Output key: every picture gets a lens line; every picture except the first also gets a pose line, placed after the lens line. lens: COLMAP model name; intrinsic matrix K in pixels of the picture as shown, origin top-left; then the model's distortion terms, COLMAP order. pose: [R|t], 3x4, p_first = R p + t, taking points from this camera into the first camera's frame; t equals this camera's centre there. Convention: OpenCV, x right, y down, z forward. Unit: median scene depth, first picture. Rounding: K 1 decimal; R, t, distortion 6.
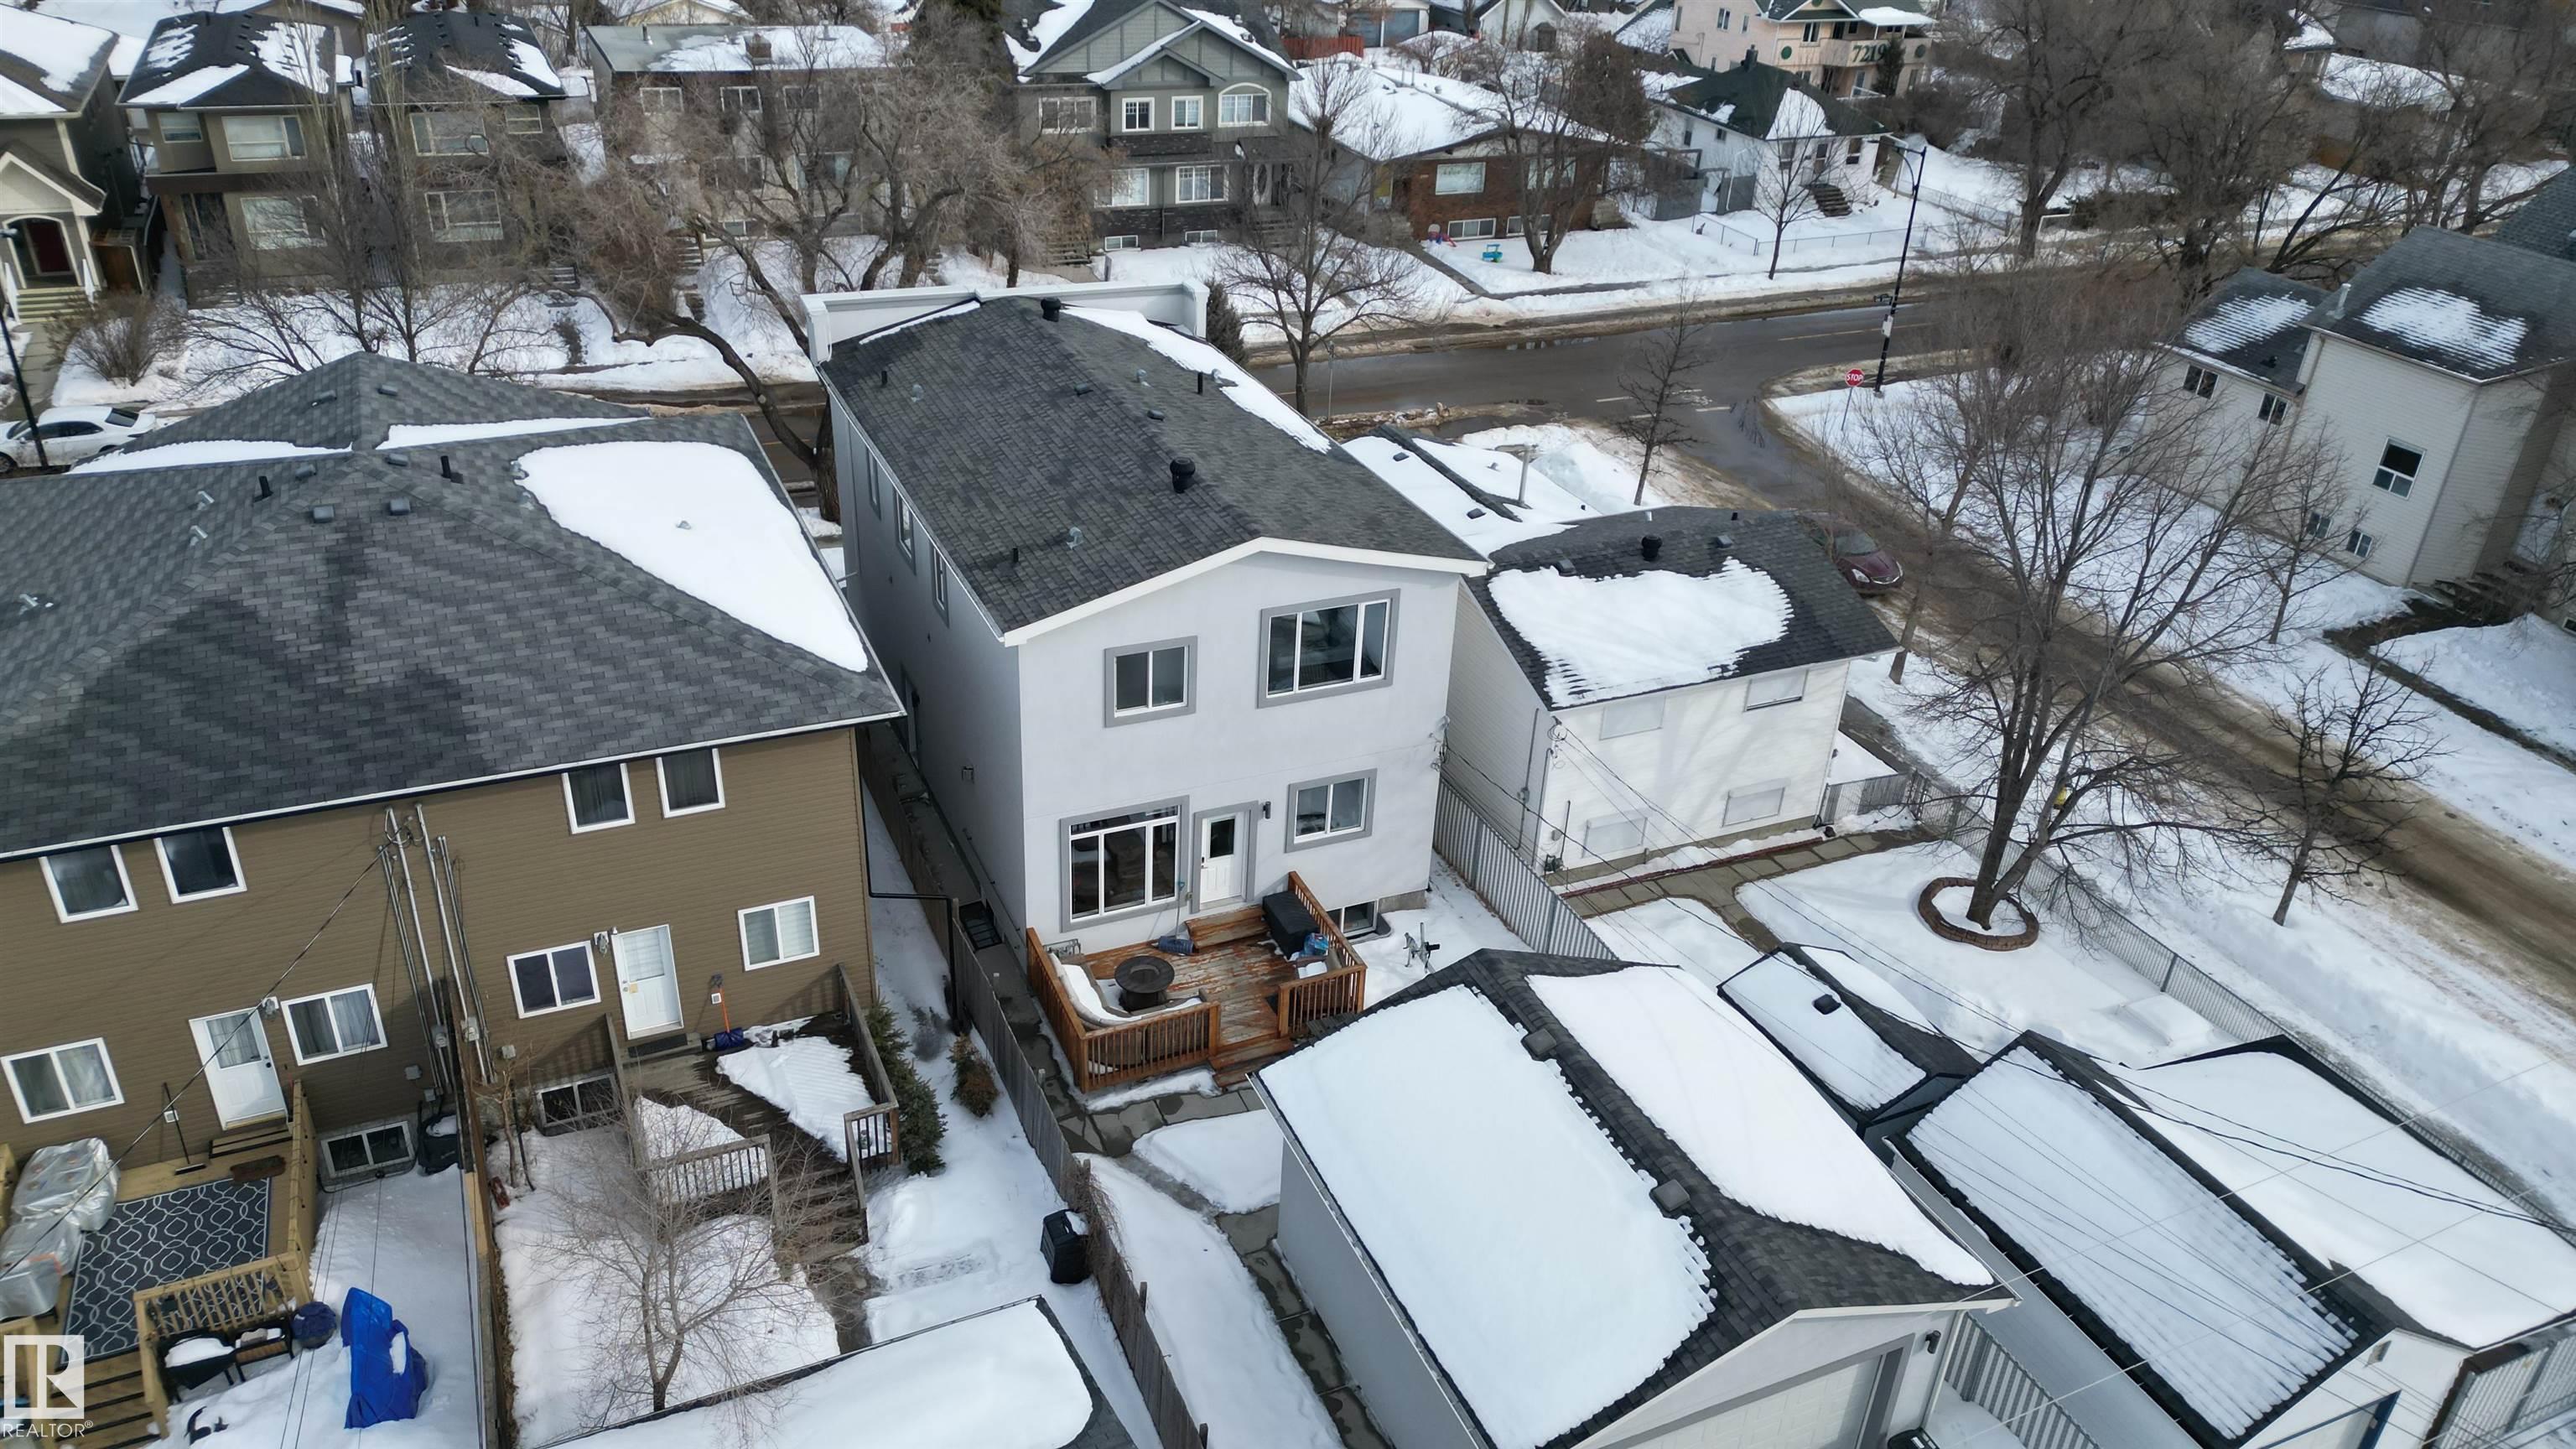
lens RADIAL K [[1789.3, 0, 1292.0], [0, 1789.3, 733.7], [0, 0, 1]] dist [0.081971, -0.082809]
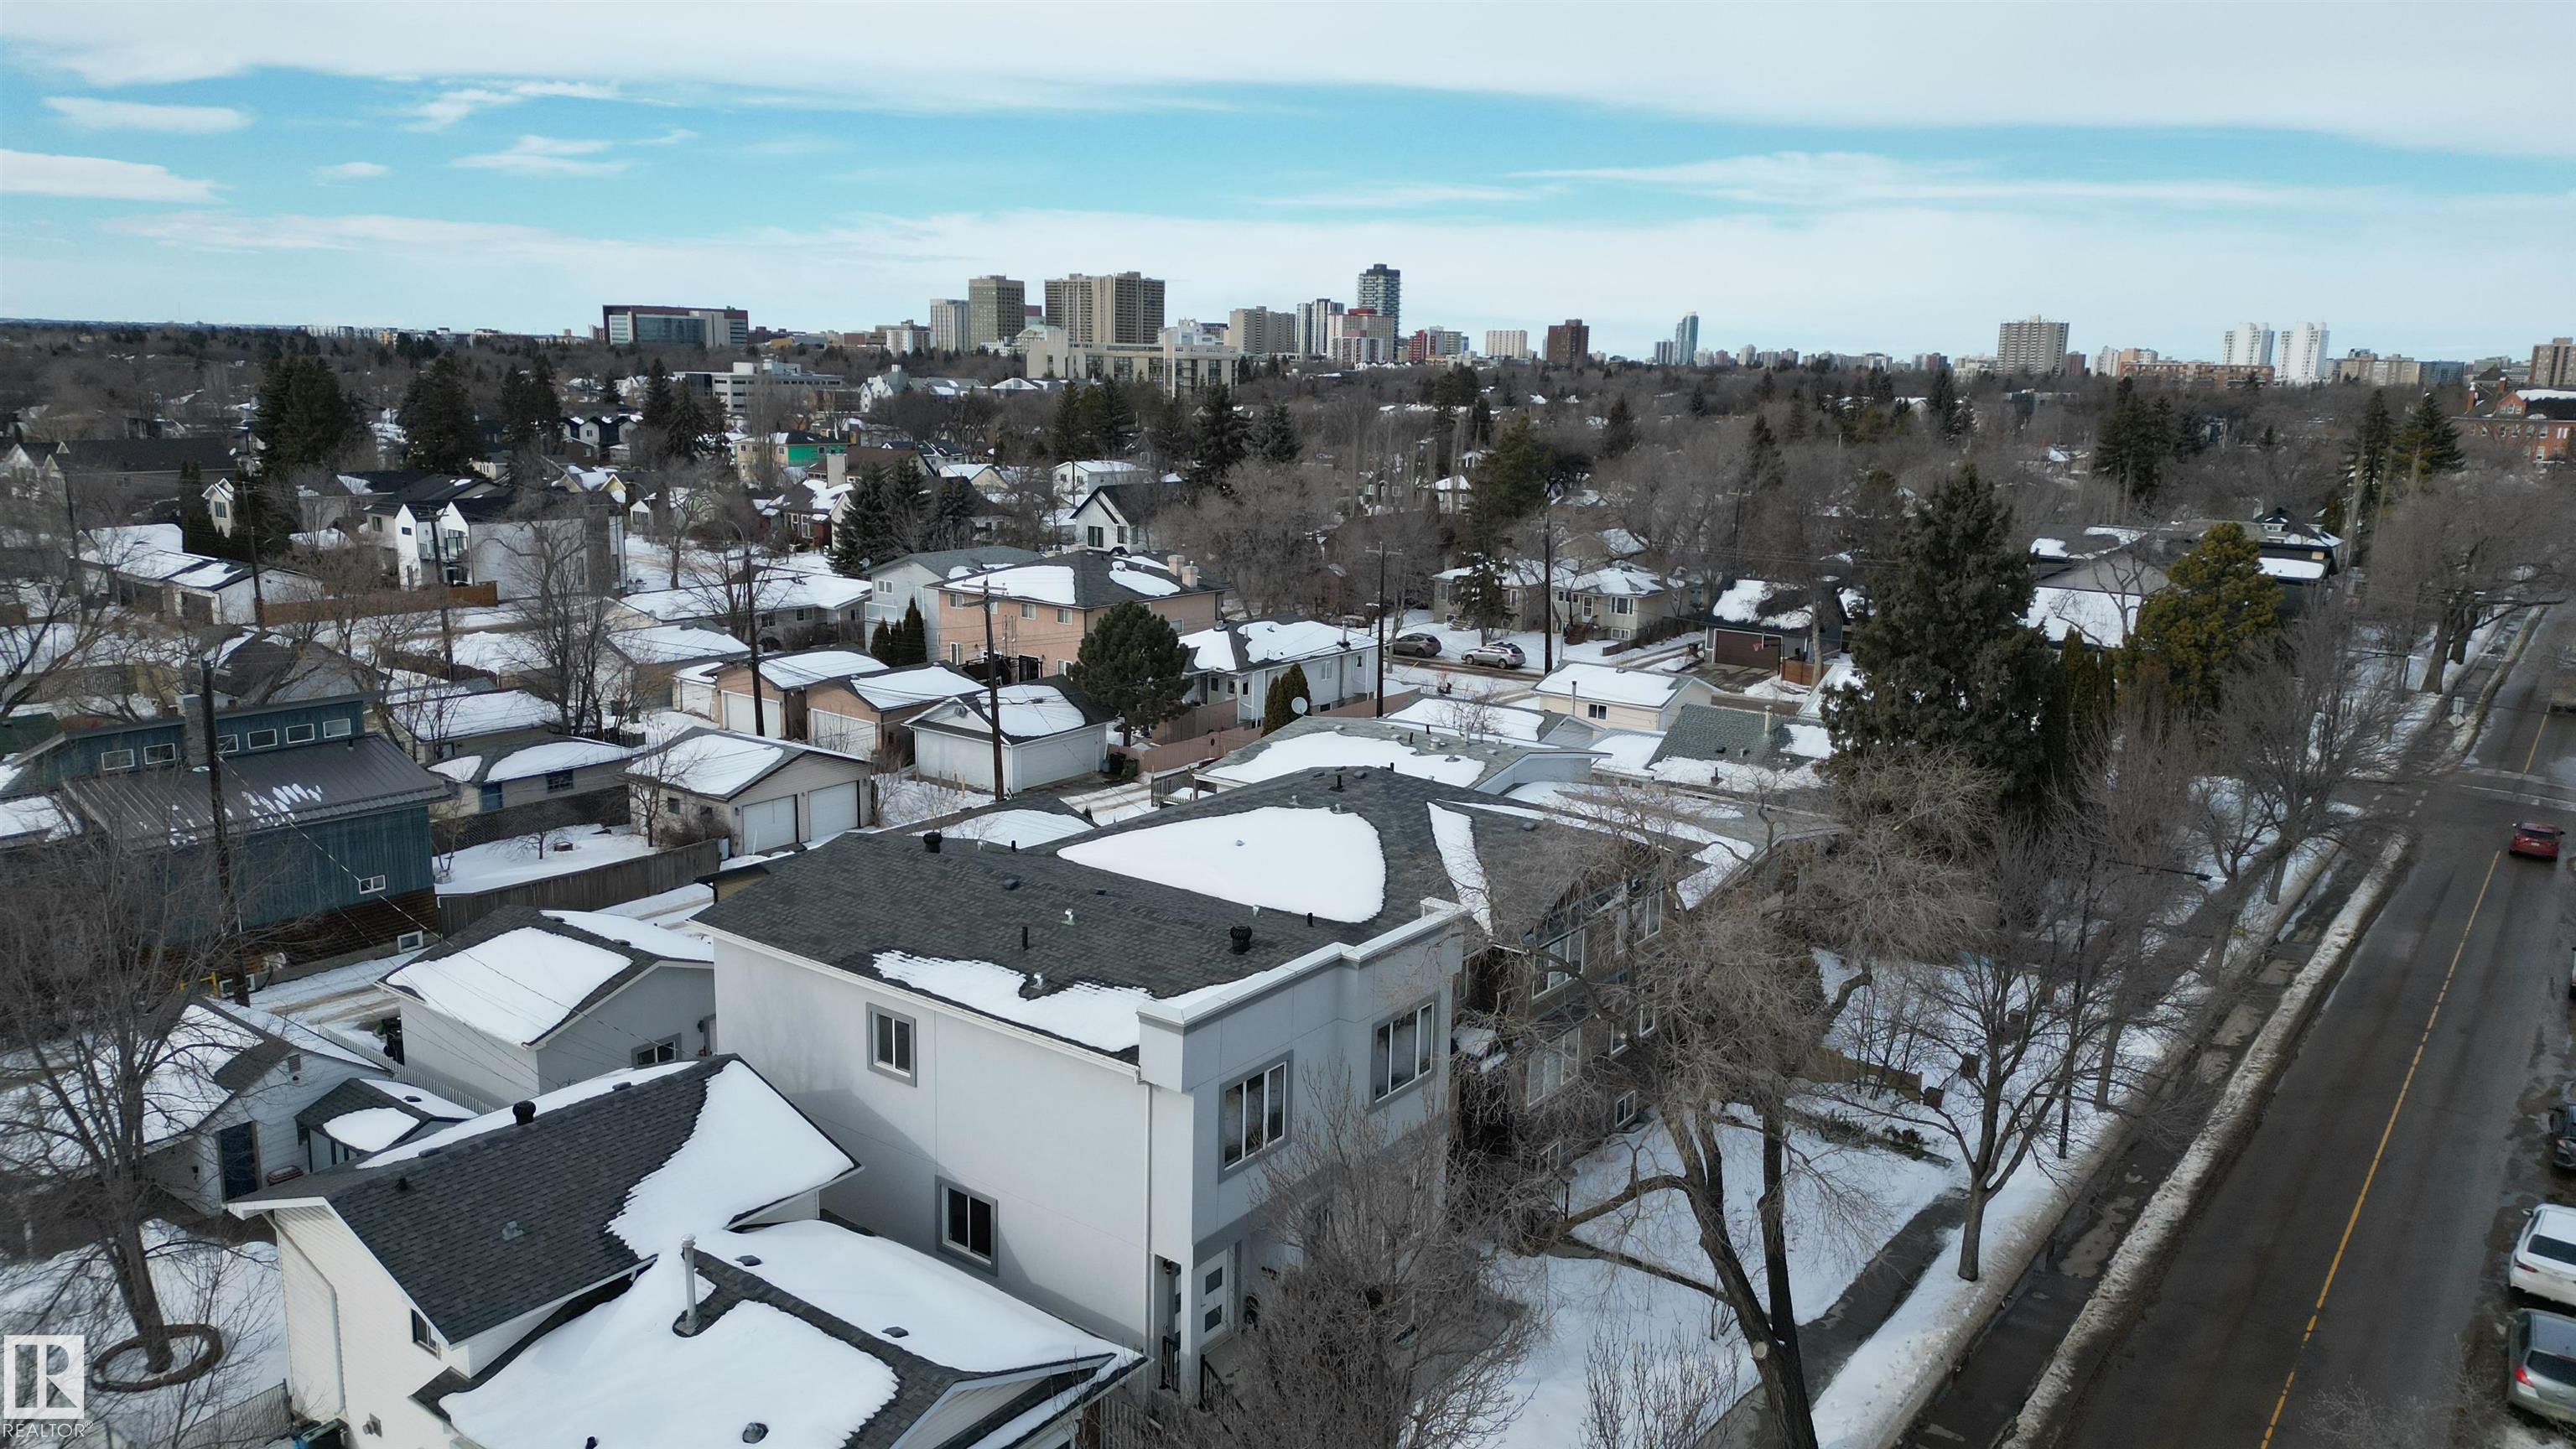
lens RADIAL K [[1789.3, 0, 1292.0], [0, 1789.3, 733.7], [0, 0, 1]] dist [0.081971, -0.082809]
pose [[-0.878255, 0.030075, -0.477246, 0.299399], [-0.287833, 0.763728, 0.577816, -0.924894], [0.381864, 0.644837, -0.662092, 1.687489]]
